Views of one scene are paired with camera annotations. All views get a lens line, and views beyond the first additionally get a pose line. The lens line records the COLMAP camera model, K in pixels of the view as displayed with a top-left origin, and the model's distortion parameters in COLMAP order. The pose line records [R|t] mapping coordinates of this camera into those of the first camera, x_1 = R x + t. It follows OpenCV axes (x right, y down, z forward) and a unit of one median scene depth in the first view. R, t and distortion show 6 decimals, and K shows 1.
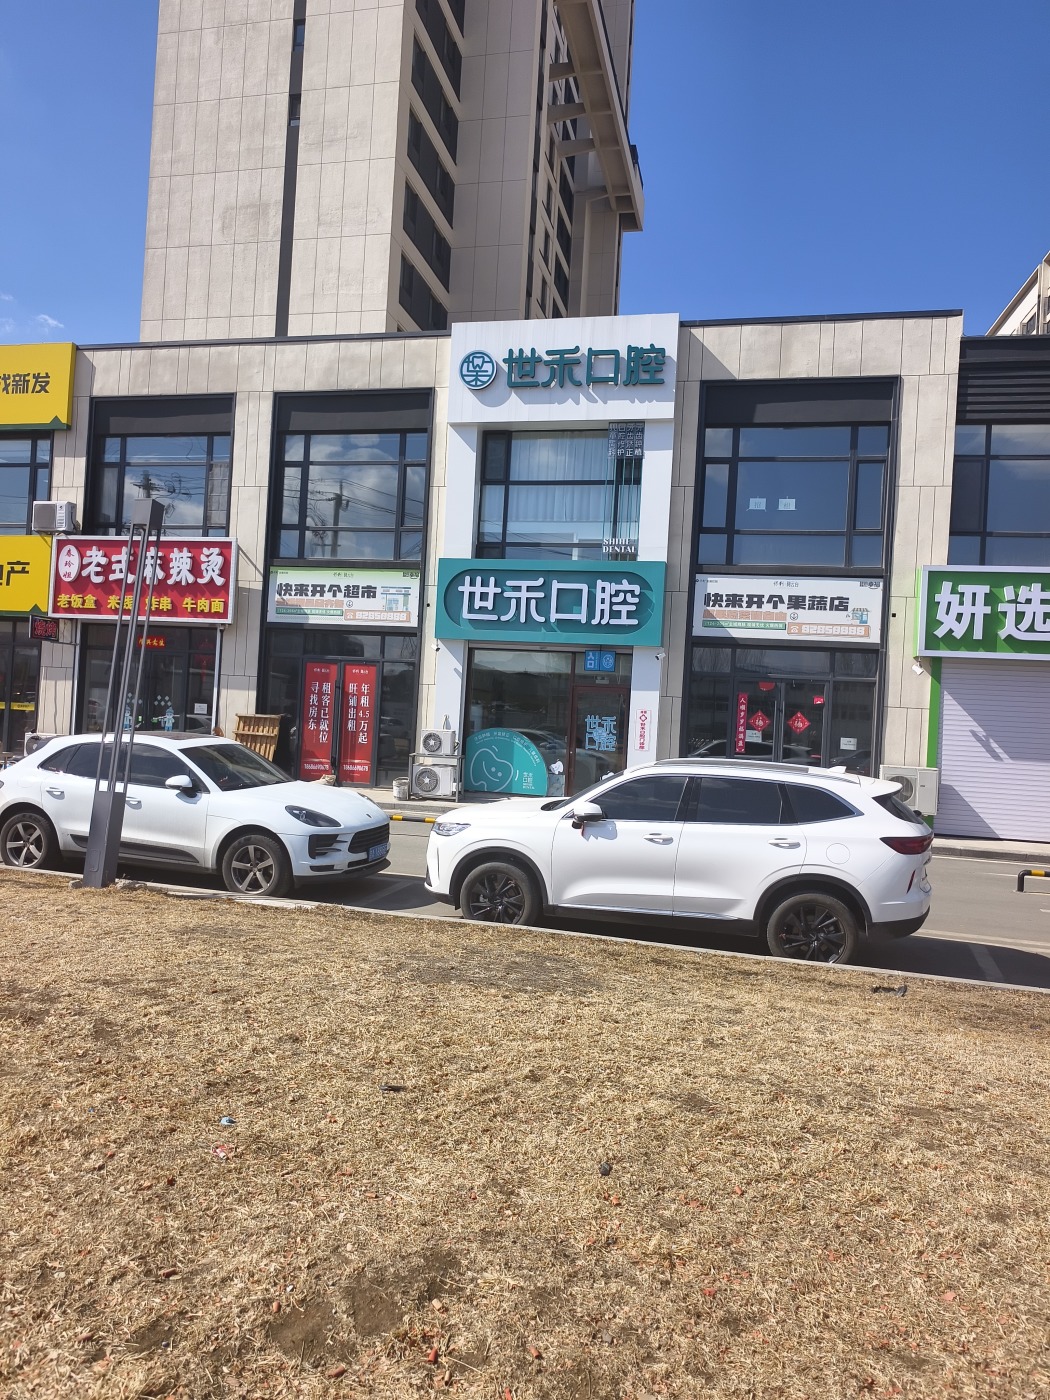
lens RADIAL K [[978.3, 0, 518.8], [0, 978.3, 703.2], [0, 0, 1]] dist [0.024404, -0.028502]
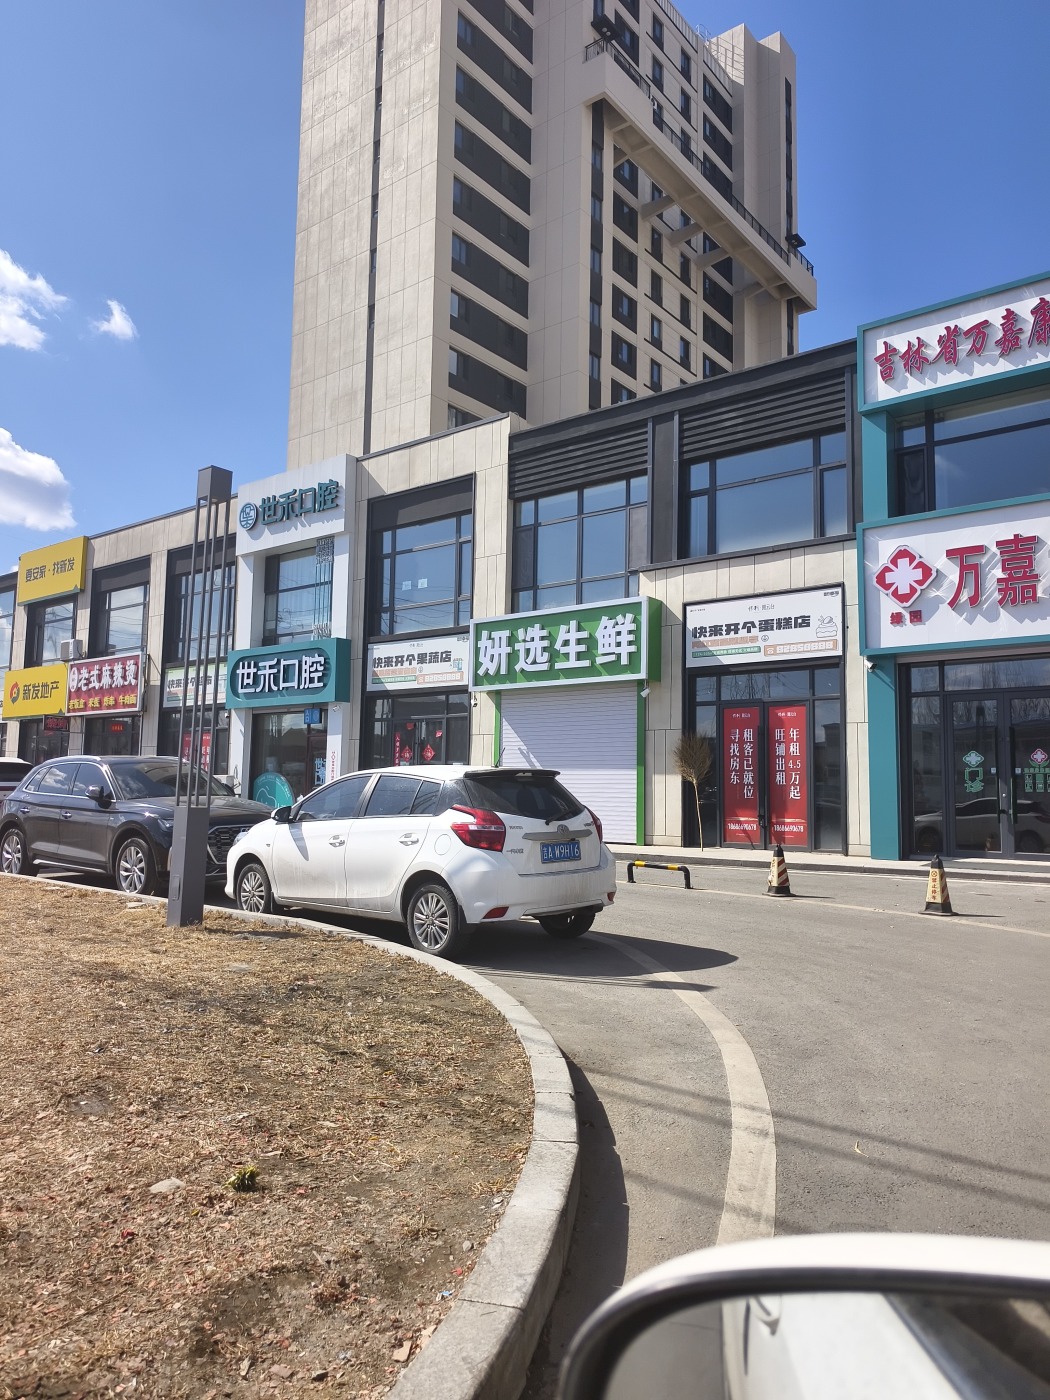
lens RADIAL K [[978.3, 0, 518.8], [0, 978.3, 703.2], [0, 0, 1]] dist [0.024404, -0.028502]
pose [[0.905913, -0.079152, -0.416002, 0.866420], [0.037922, 0.993593, -0.106468, 0.088992], [0.421763, 0.080675, 0.903110, -0.080336]]
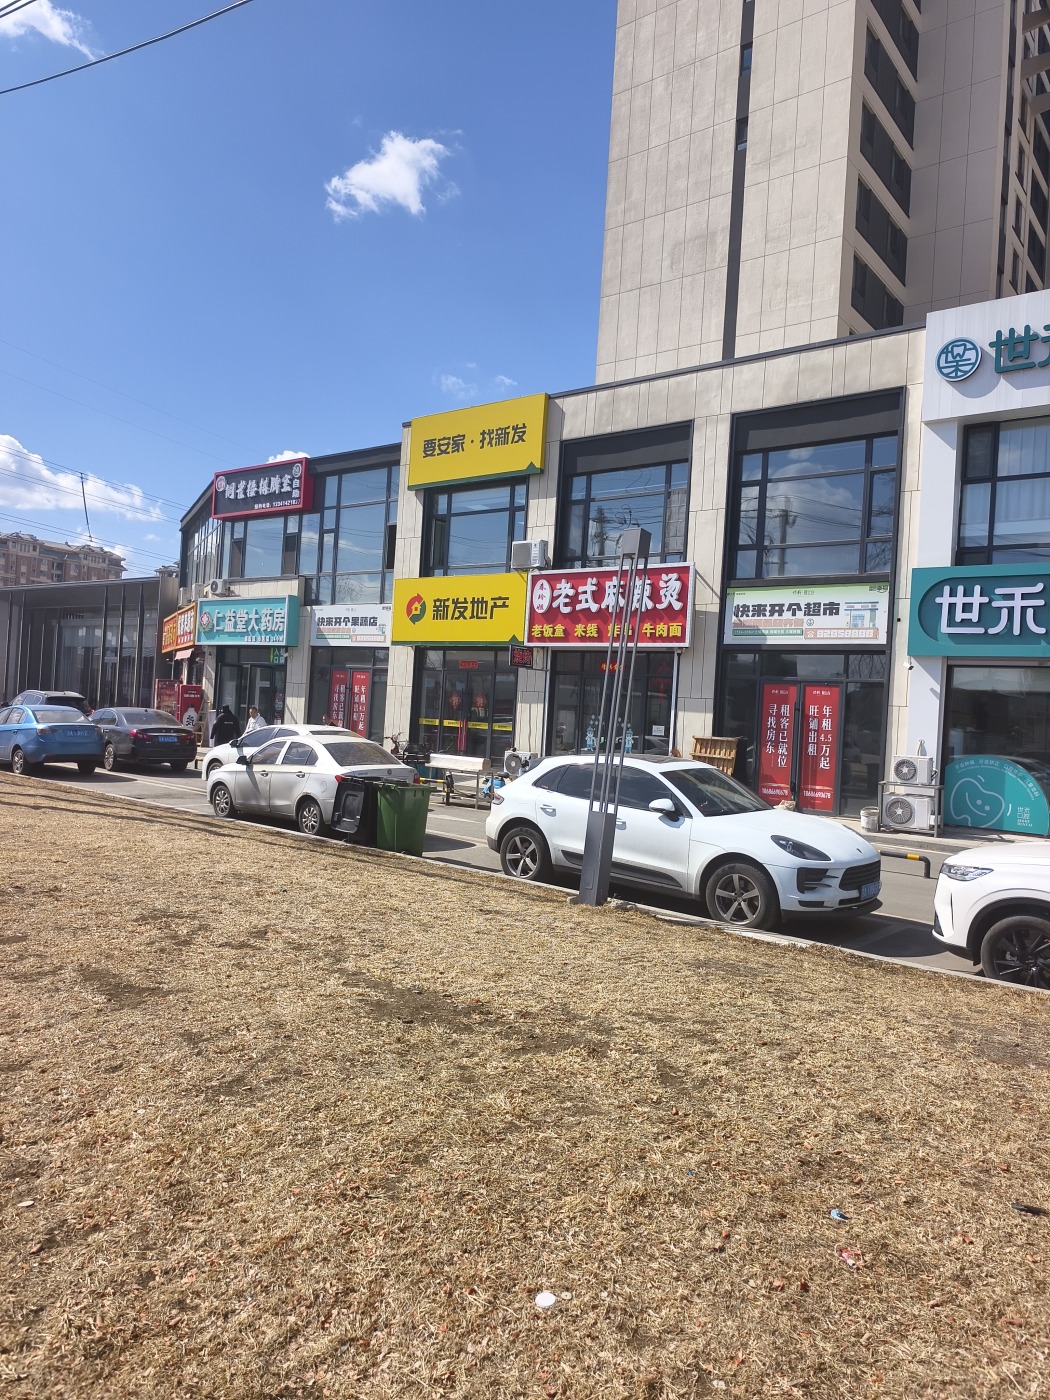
lens RADIAL K [[978.3, 0, 518.8], [0, 978.3, 703.2], [0, 0, 1]] dist [0.024404, -0.028502]
pose [[0.907225, -0.004237, -0.420624, -0.029327], [-0.004722, 0.999784, -0.020256, -0.001894], [0.420619, 0.020363, 0.907009, 0.012037]]
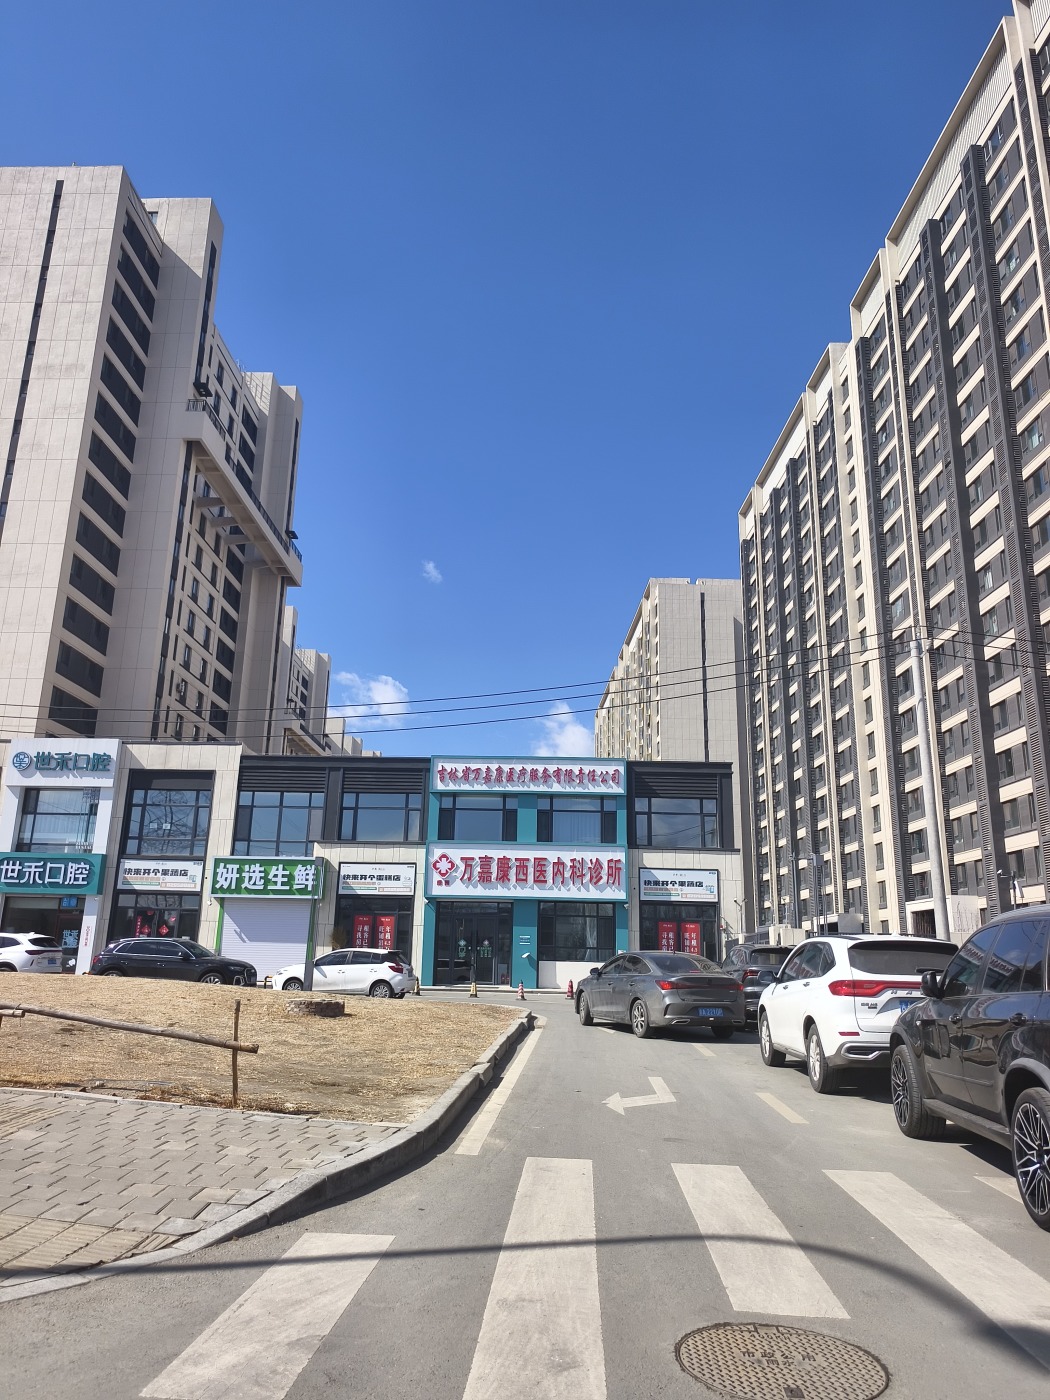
lens RADIAL K [[978.3, 0, 518.8], [0, 978.3, 703.2], [0, 0, 1]] dist [0.024404, -0.028502]
pose [[0.980205, 0.020905, 0.196878, 0.577017], [0.027532, 0.970355, -0.240112, 0.071042], [-0.196061, 0.240780, 0.950571, -1.213895]]
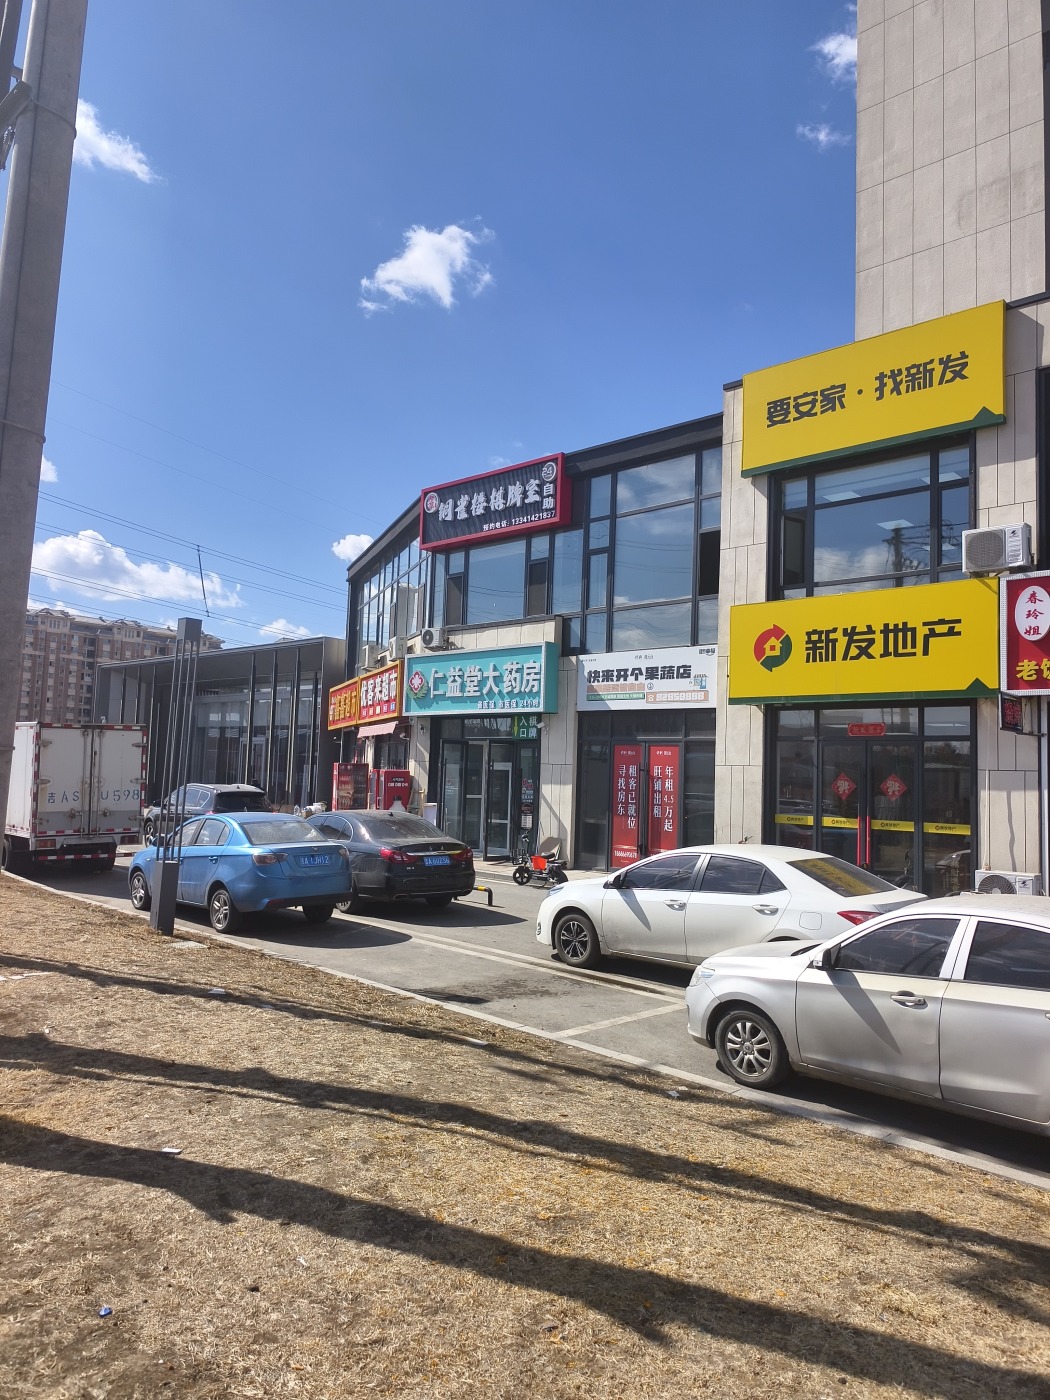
lens RADIAL K [[978.3, 0, 518.8], [0, 978.3, 703.2], [0, 0, 1]] dist [0.024404, -0.028502]
pose [[0.868360, -0.063354, -0.491871, -0.480874], [0.019242, 0.995364, -0.094235, -0.028621], [0.495561, 0.072366, 0.865553, 0.283976]]
